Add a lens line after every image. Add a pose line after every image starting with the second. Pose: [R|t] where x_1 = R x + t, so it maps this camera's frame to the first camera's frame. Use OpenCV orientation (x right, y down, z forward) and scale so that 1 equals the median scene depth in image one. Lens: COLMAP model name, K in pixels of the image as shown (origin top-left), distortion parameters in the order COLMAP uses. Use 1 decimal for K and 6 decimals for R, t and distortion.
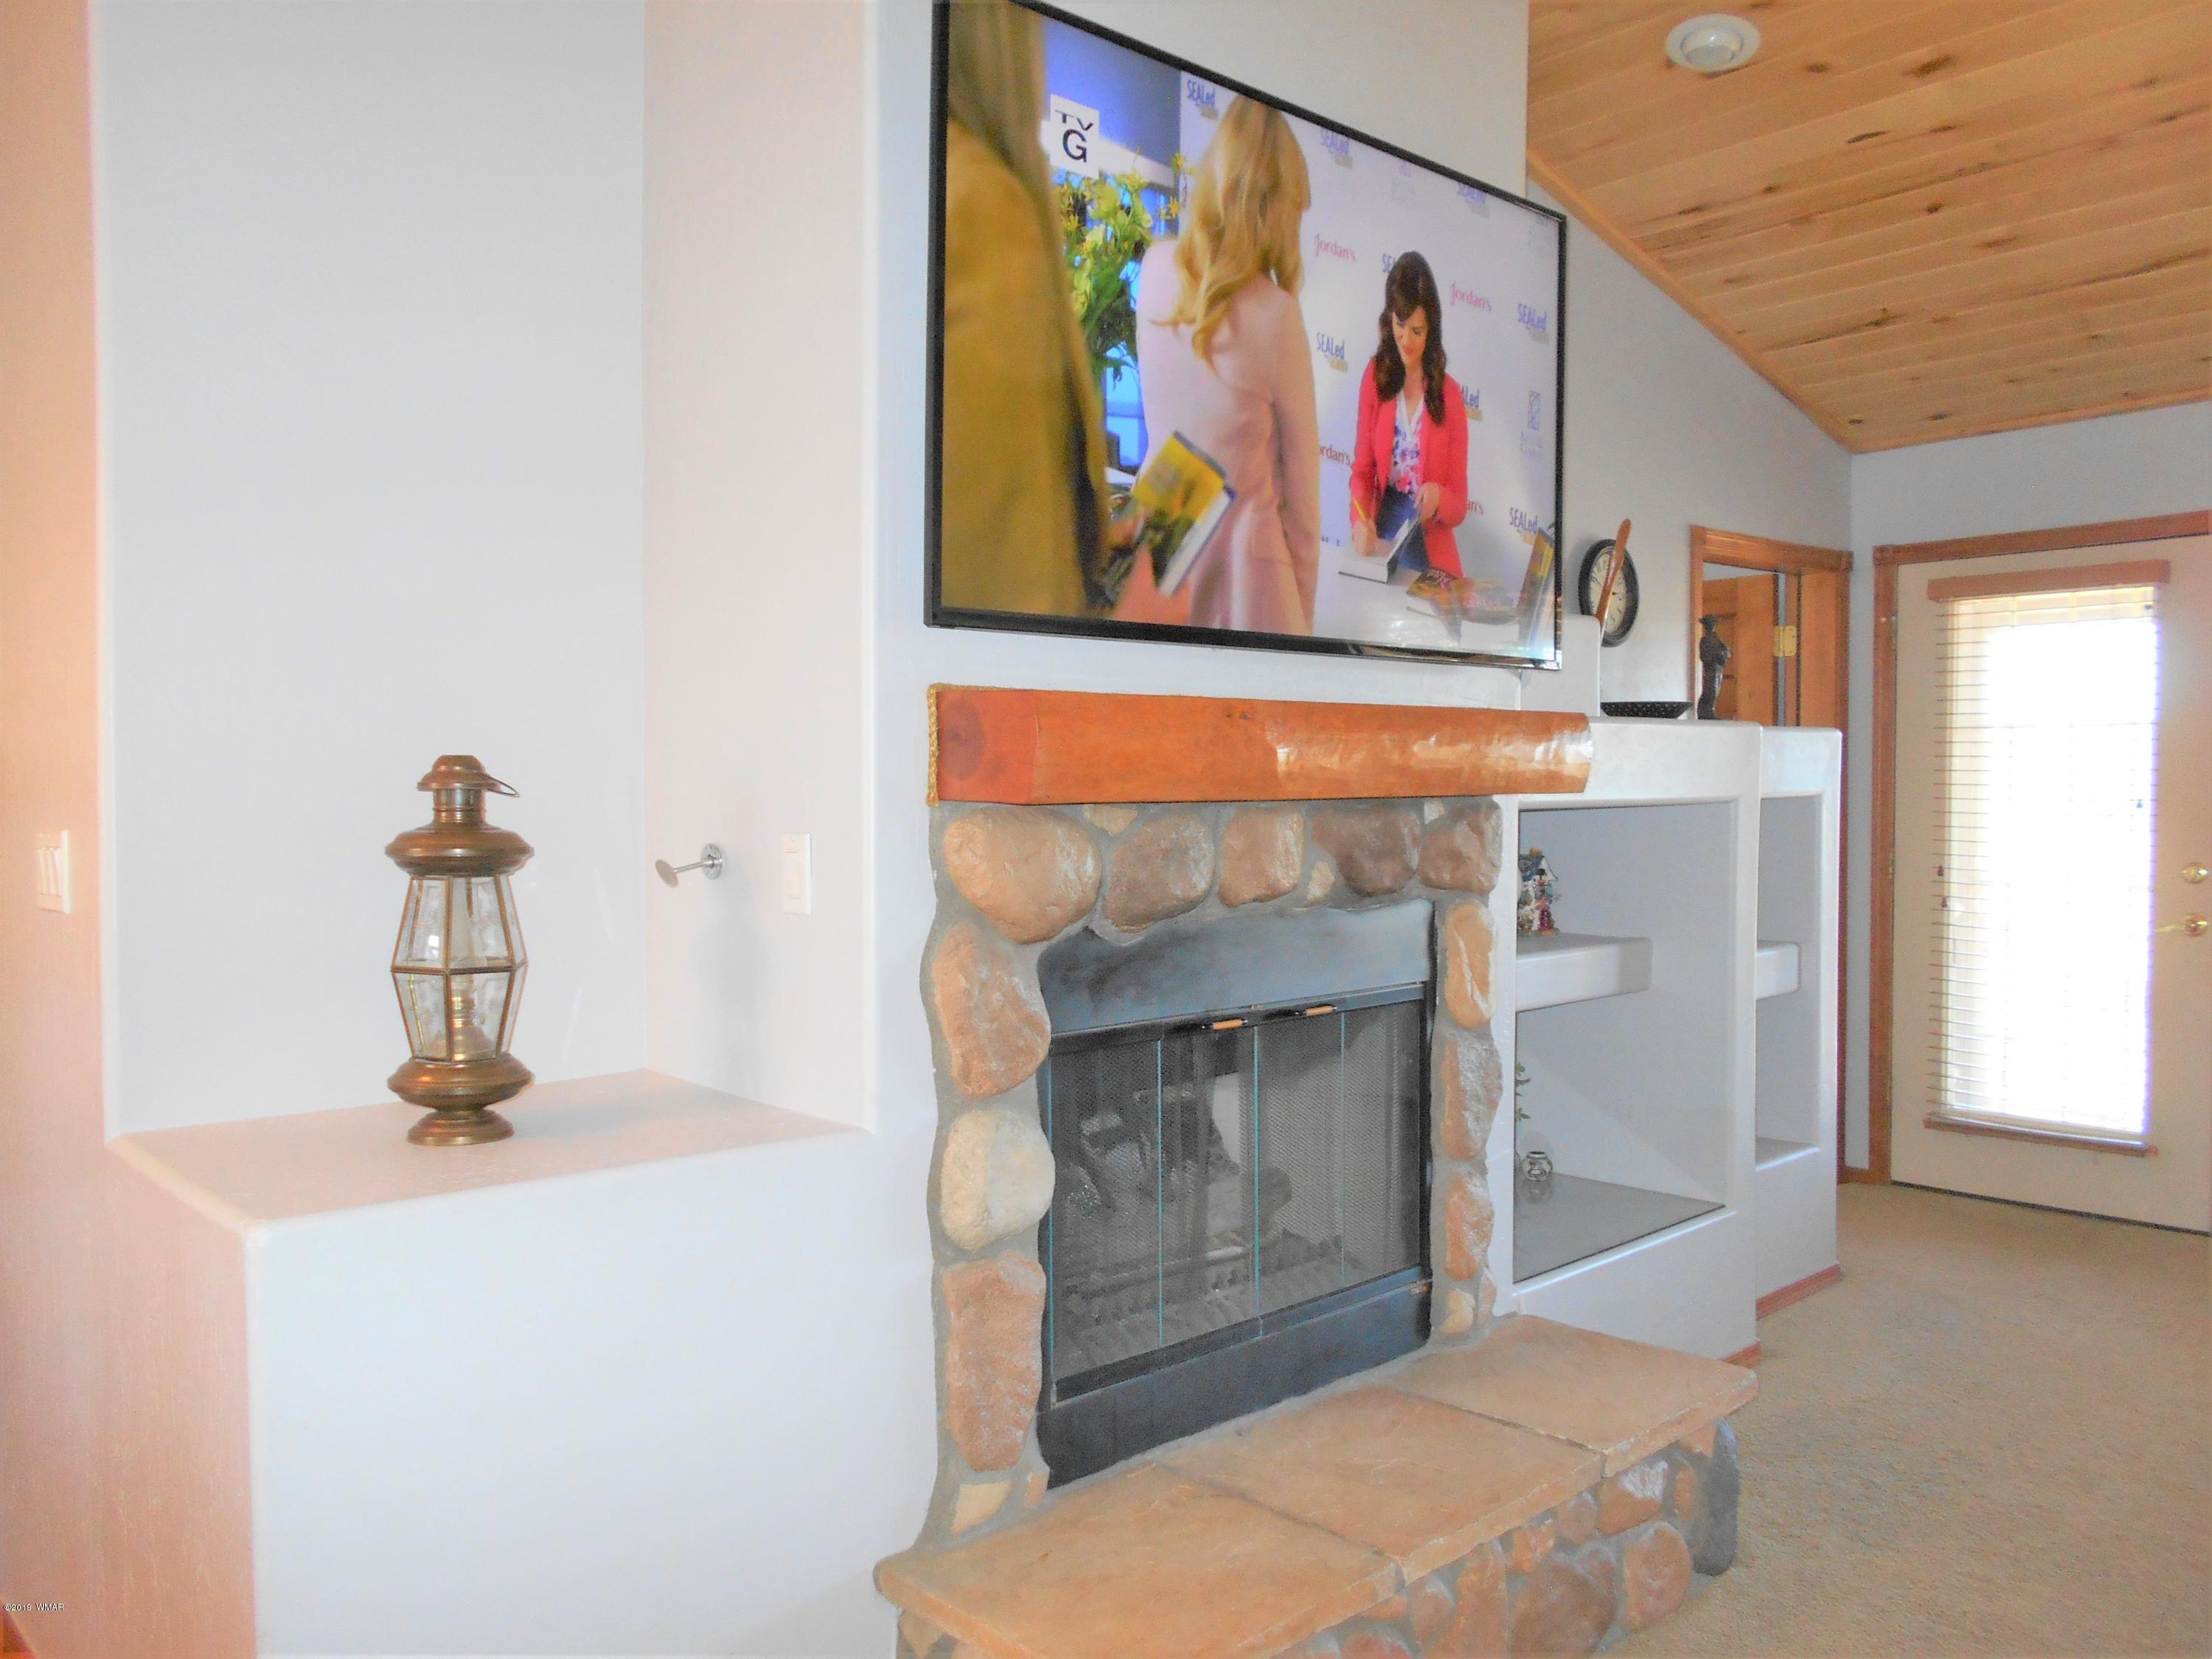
lens RADIAL K [[1741.6, 0, 1088.5], [0, 1741.6, 857.9], [0, 0, 1]] dist [-0.008895, 0.024917]
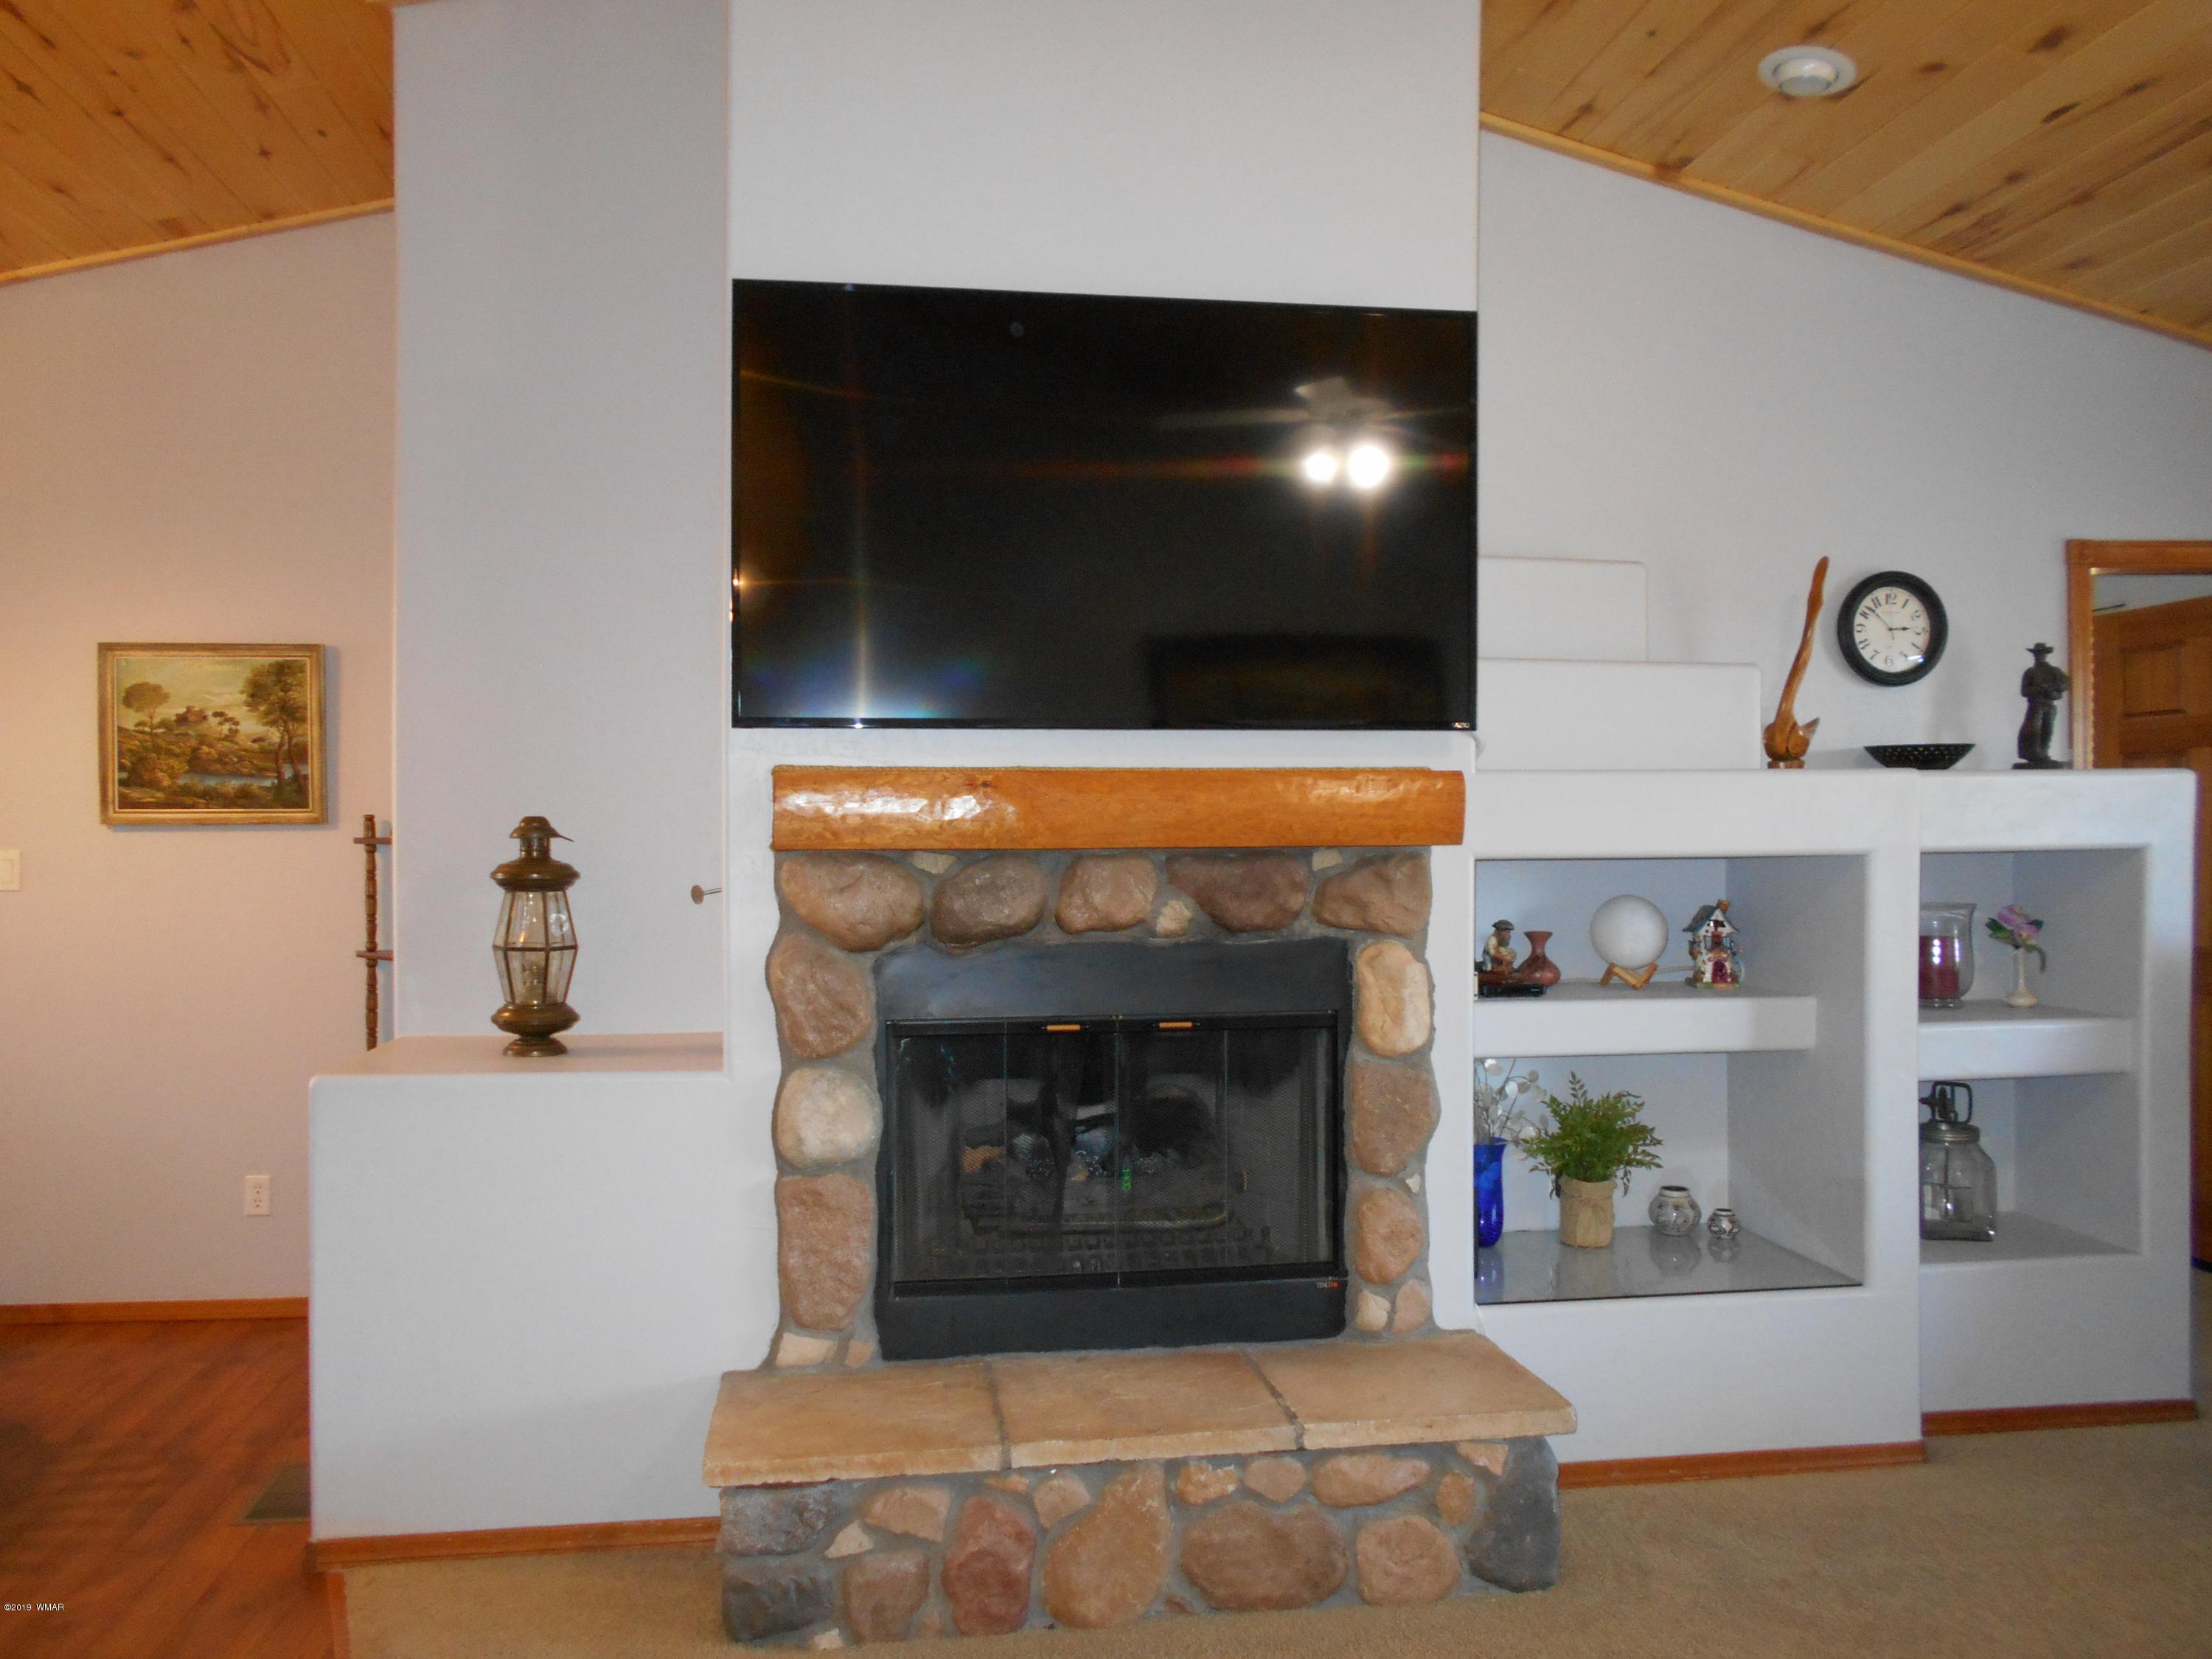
lens RADIAL K [[1741.6, 0, 1089.6], [0, 1741.6, 859.4], [0, 0, 1]] dist [-0.008895, 0.024917]
pose [[0.816713, 0.017580, -0.576776, 0.810783], [-0.025457, 0.999660, -0.005578, -0.018819], [0.576482, 0.019239, 0.816883, -0.017457]]
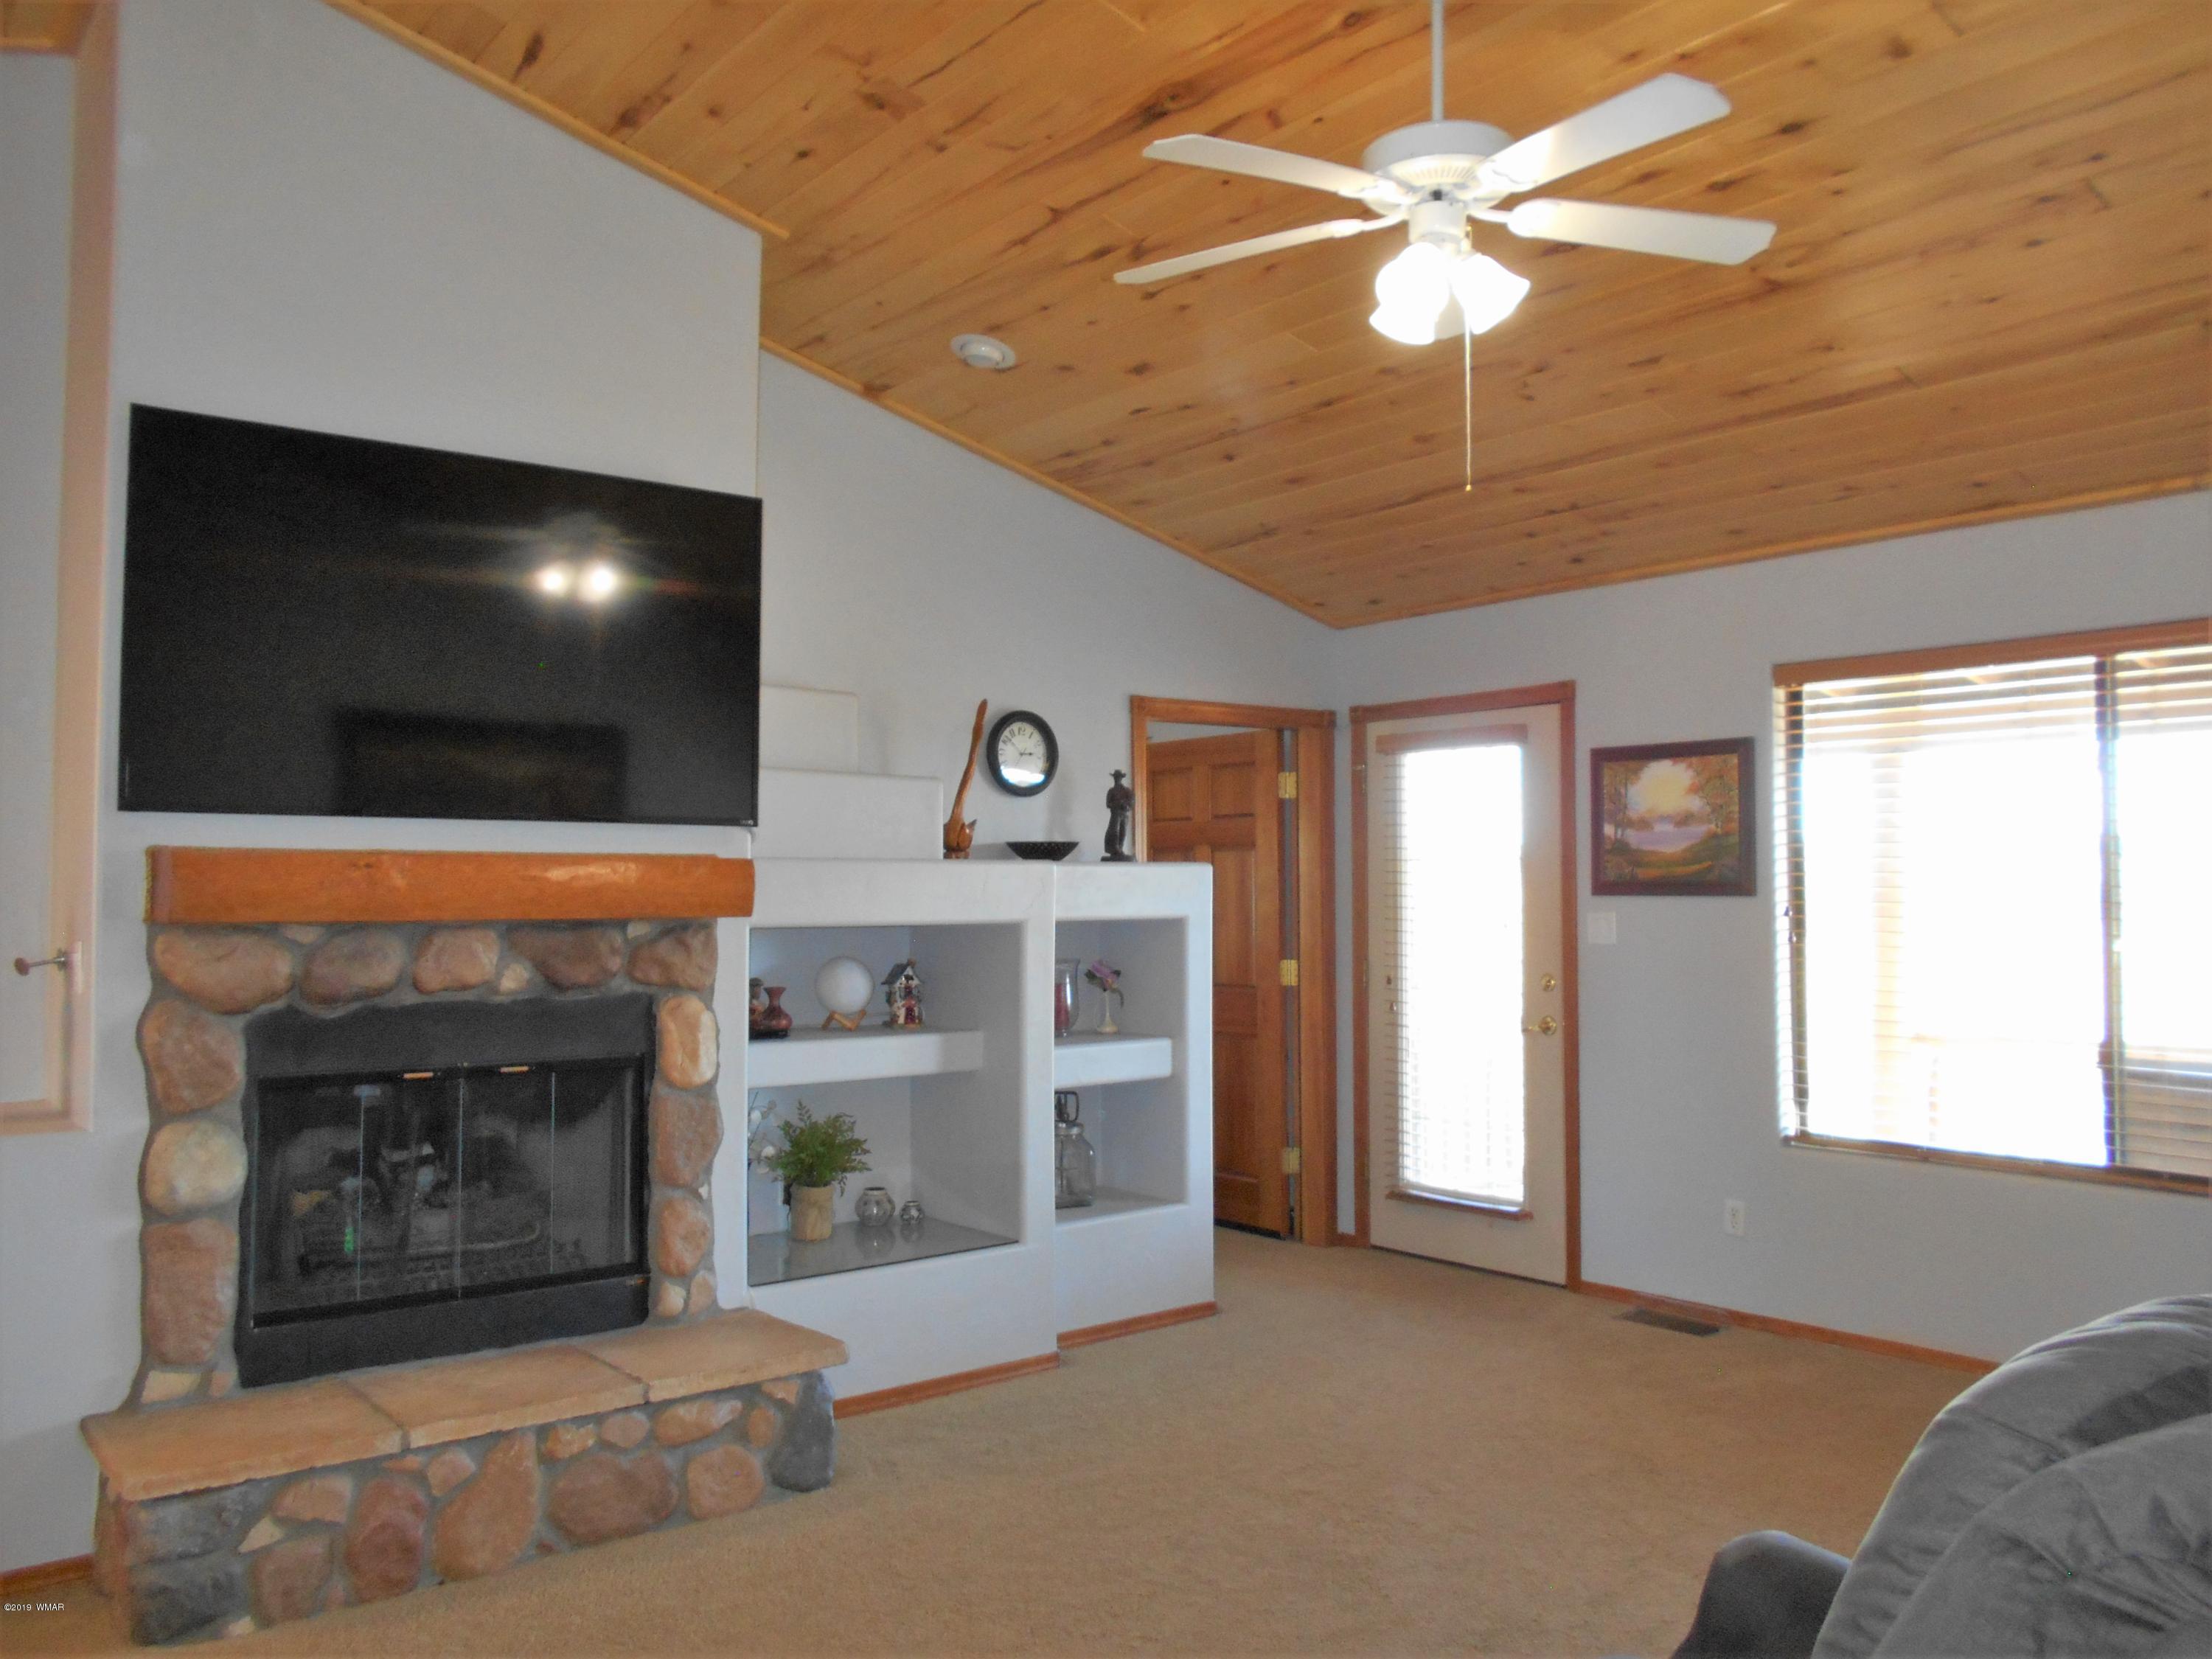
lens RADIAL K [[1741.6, 0, 1075.3], [0, 1741.6, 866.1], [0, 0, 1]] dist [-0.008895, 0.024917]
pose [[0.995669, 0.008864, -0.092544, 0.750727], [-0.013781, 0.998519, -0.052629, -0.009833], [0.091940, 0.053677, 0.994317, -0.393243]]
